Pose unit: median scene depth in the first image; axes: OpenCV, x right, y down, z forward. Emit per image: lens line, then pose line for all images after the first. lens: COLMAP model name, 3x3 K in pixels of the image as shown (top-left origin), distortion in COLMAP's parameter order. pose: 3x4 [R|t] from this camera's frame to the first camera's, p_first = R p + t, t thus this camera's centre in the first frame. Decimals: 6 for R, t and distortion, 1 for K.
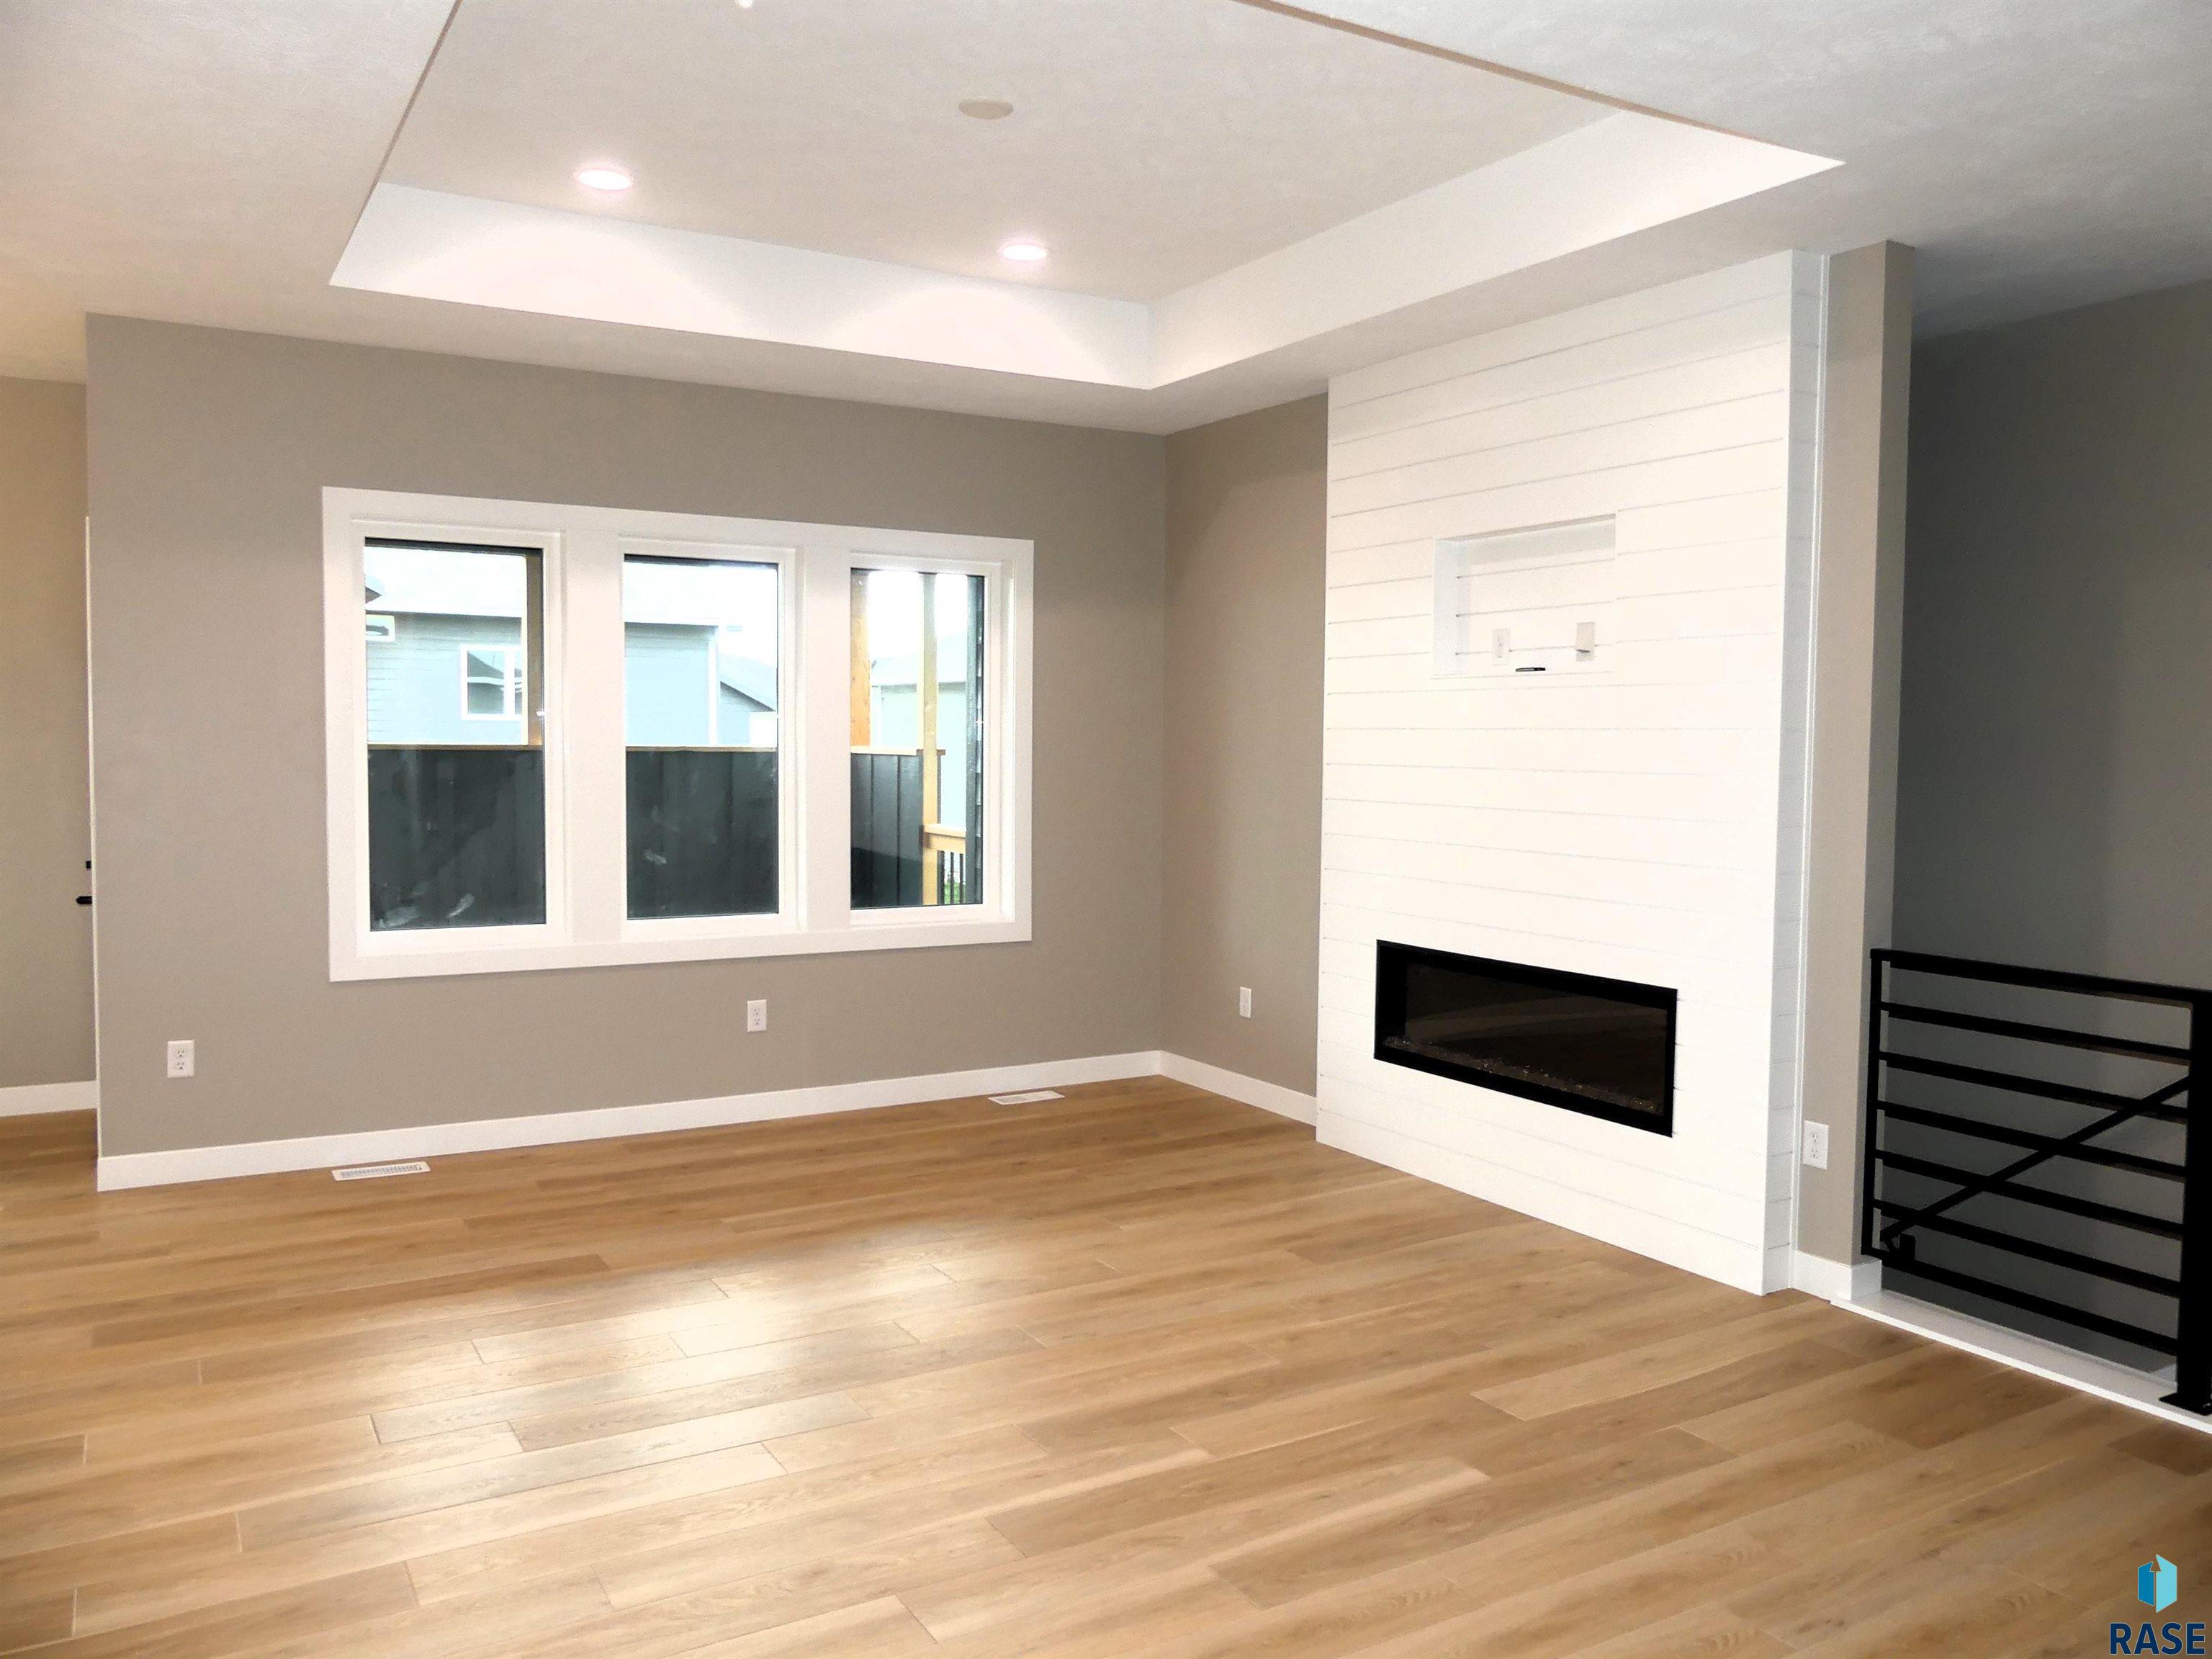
lens RADIAL K [[1657.6, 0, 1114.8], [0, 1657.6, 826.7], [0, 0, 1]] dist [-0.047978, 0.055409]
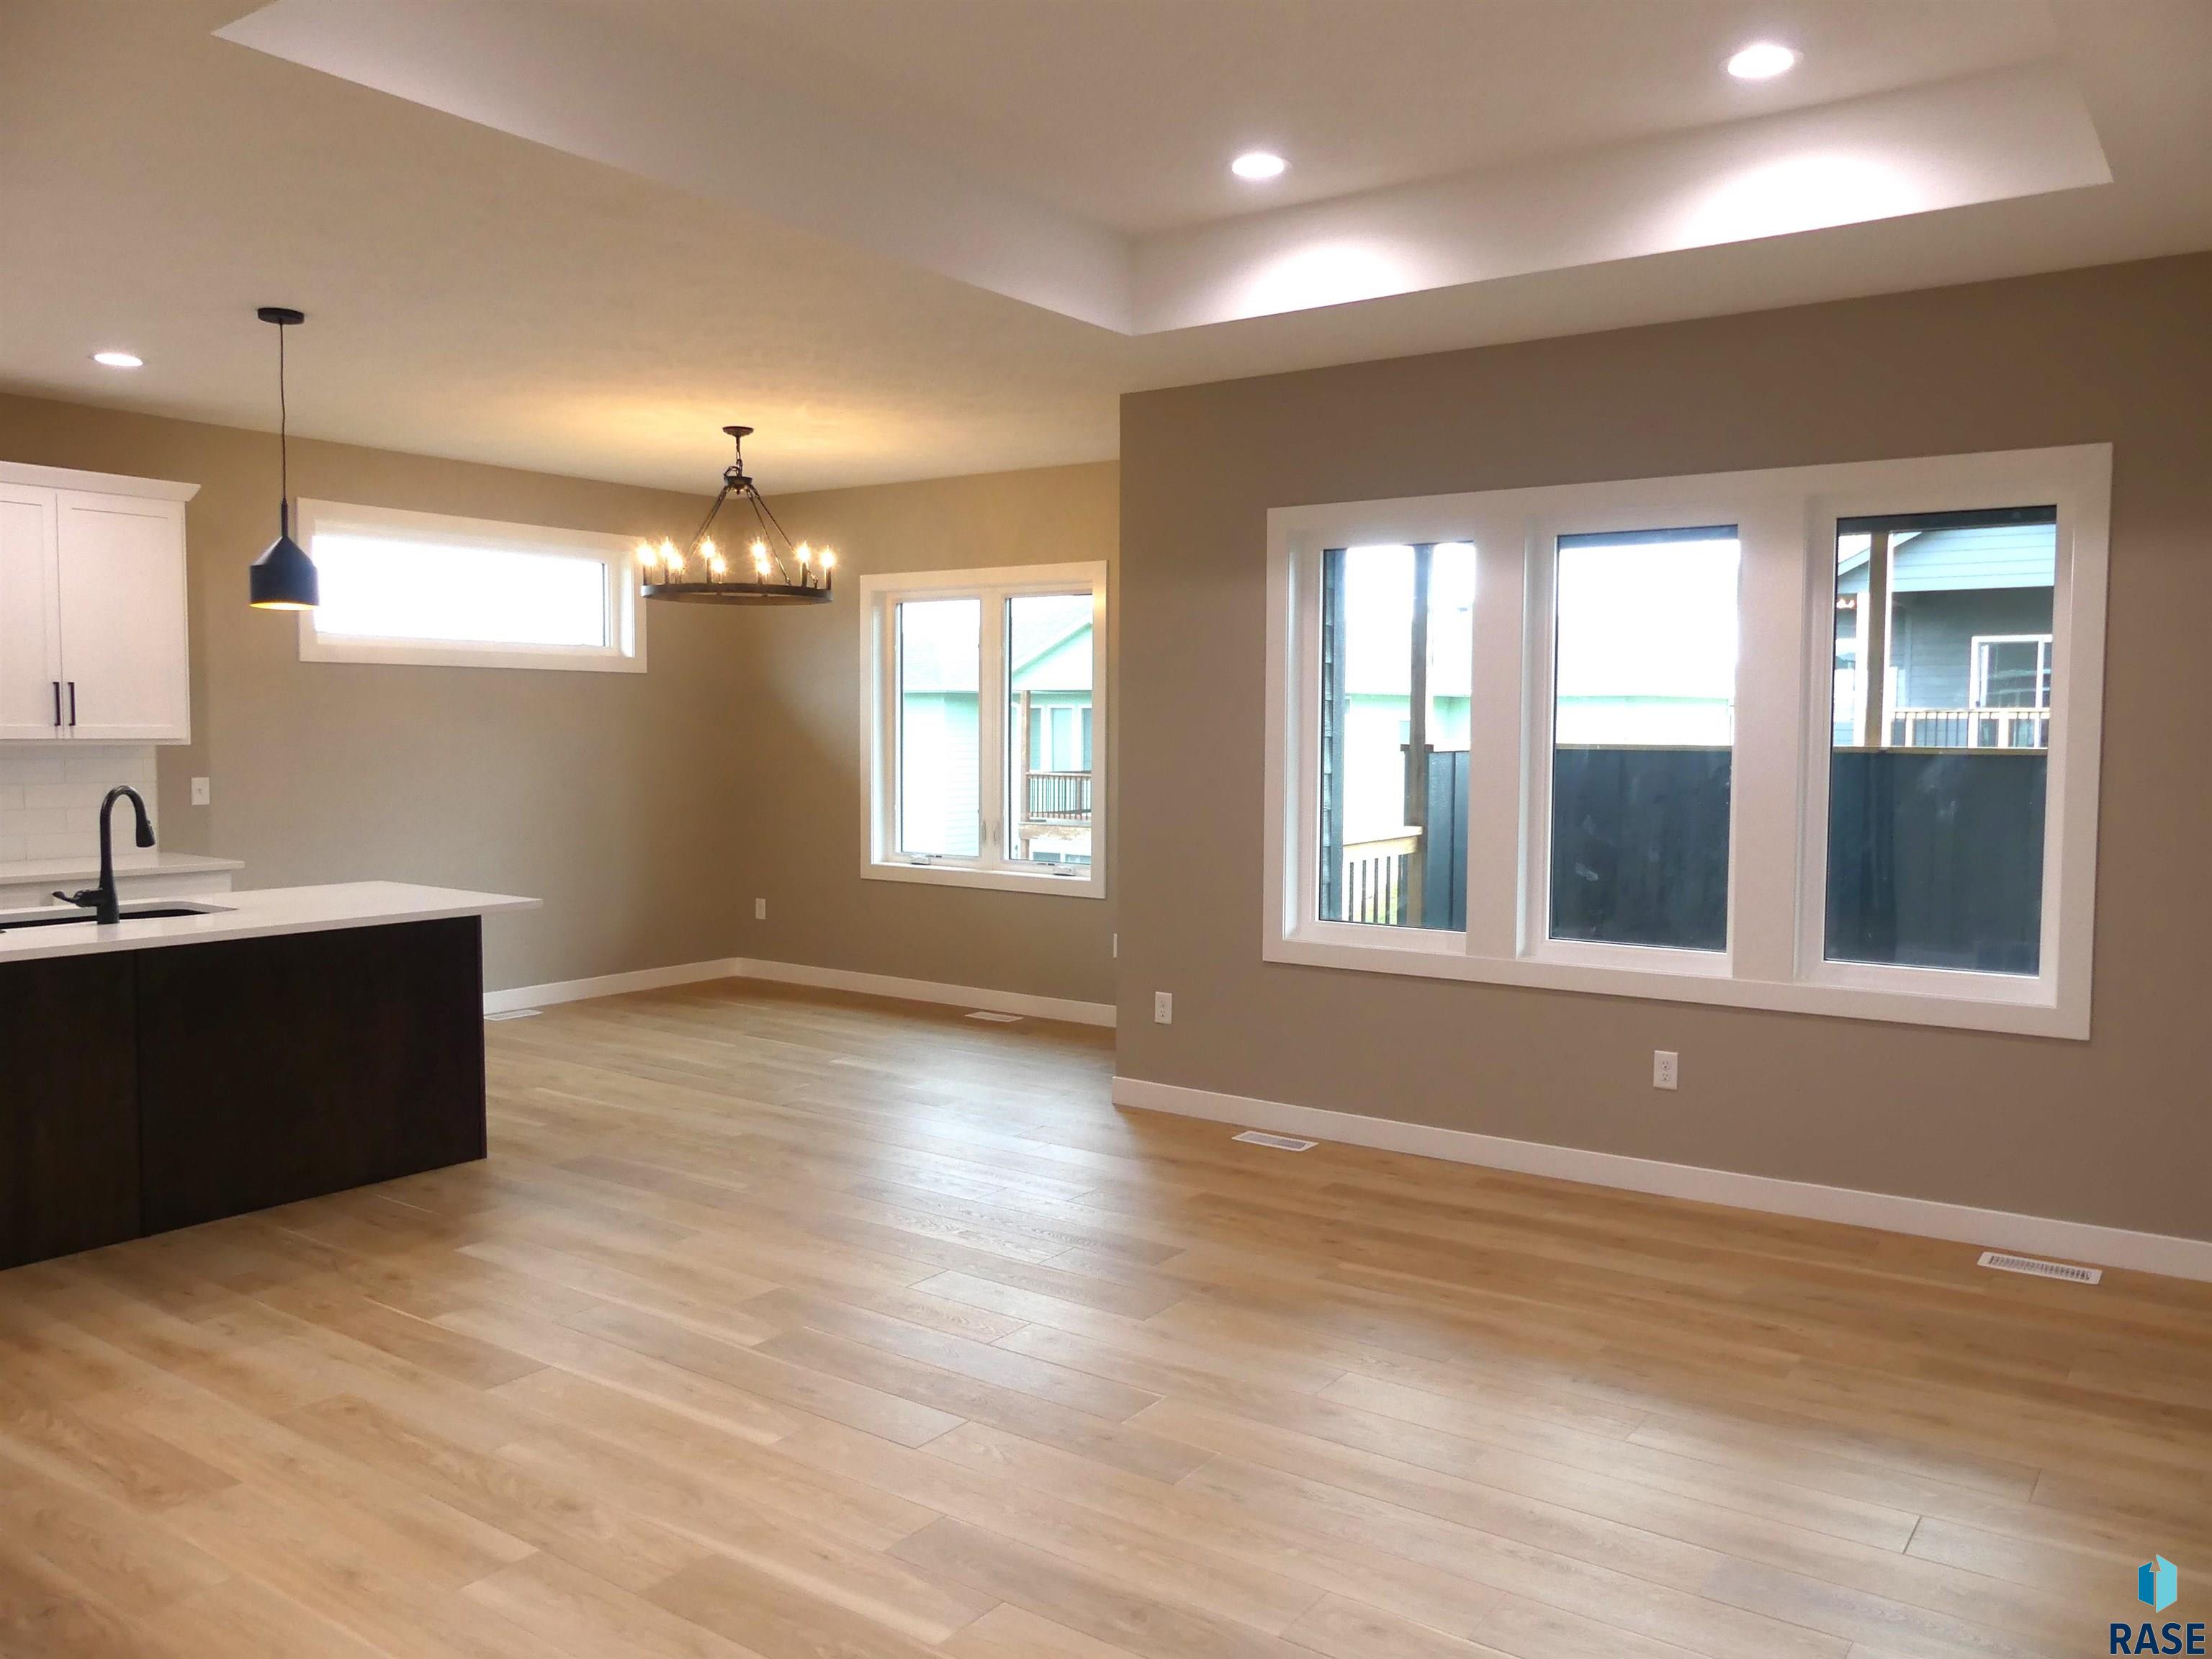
lens RADIAL K [[1657.6, 0, 1114.8], [0, 1657.6, 826.7], [0, 0, 1]] dist [-0.047978, 0.055409]
pose [[0.409821, 0.049576, -0.910818, 0.538626], [-0.052176, 0.998161, 0.030854, -0.025187], [0.910673, 0.034878, 0.411654, 0.505280]]
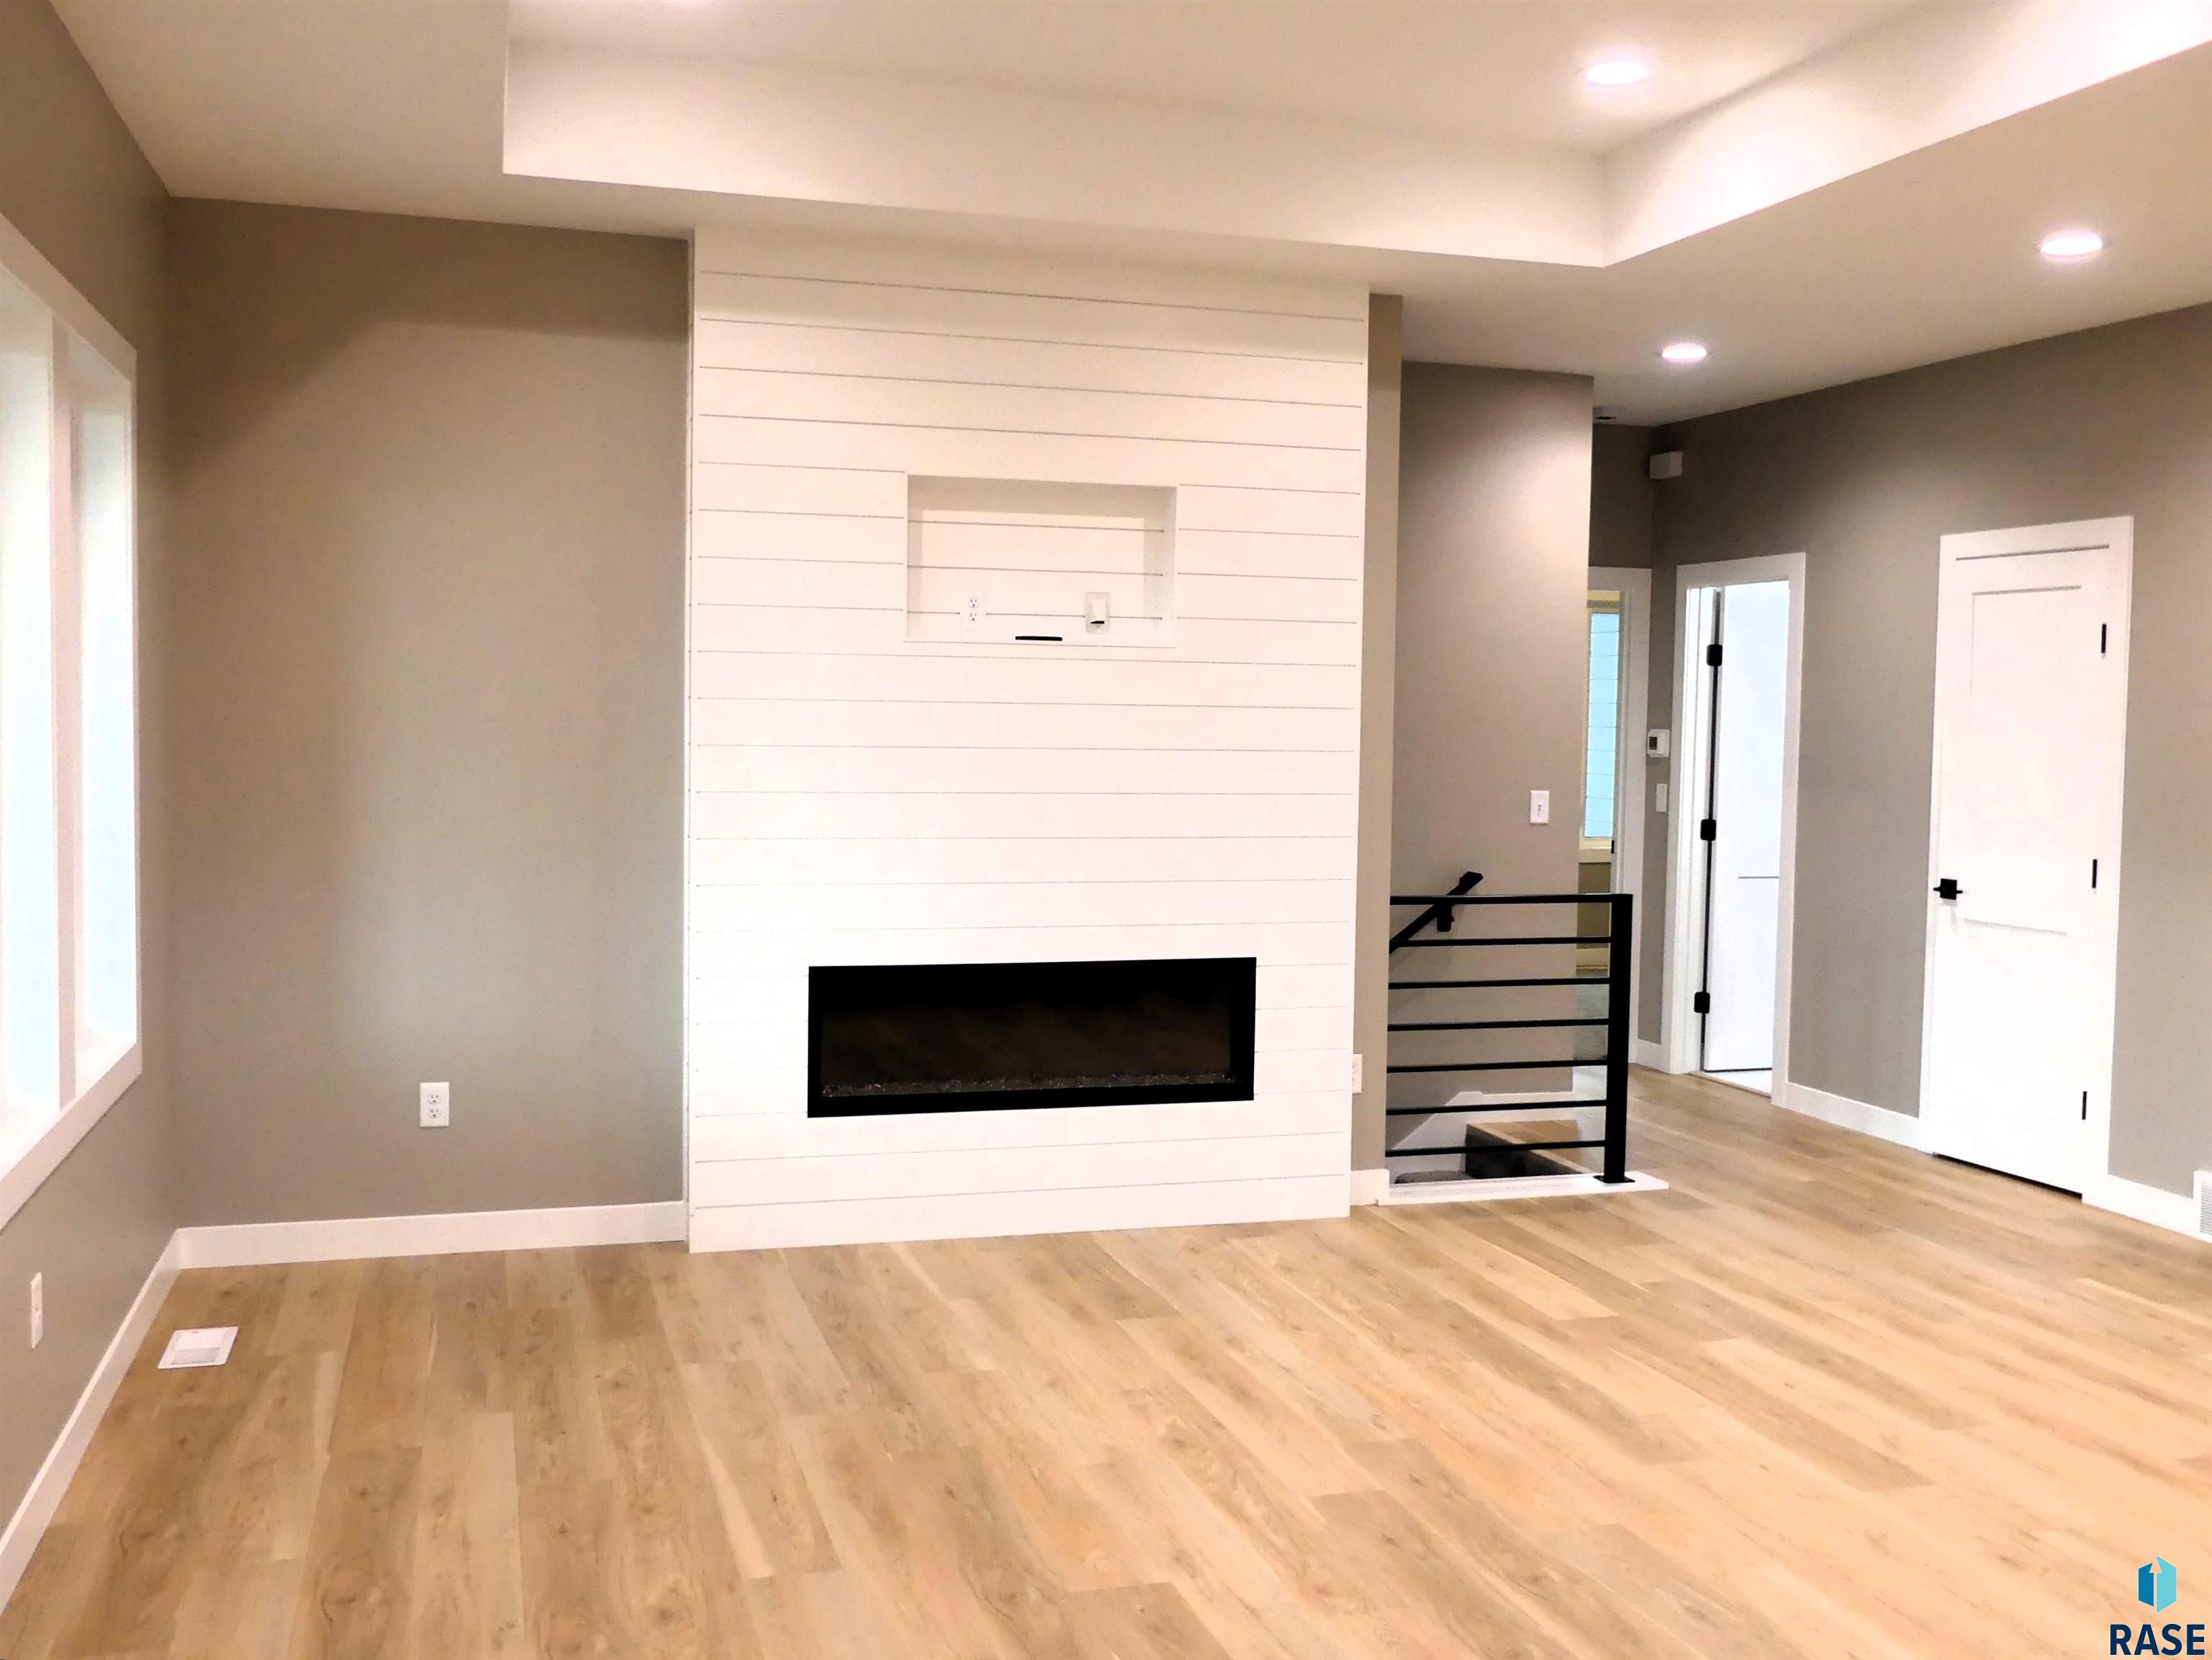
lens RADIAL K [[2117.9, 0, 1136.1], [0, 2117.9, 833.3], [0, 0, 1]] dist [-0.021604, 0.013633]
pose [[0.229433, -0.060976, 0.971412, -0.905757], [0.036964, 0.997862, 0.053906, -0.050983], [-0.972622, 0.023539, 0.231197, 0.707264]]
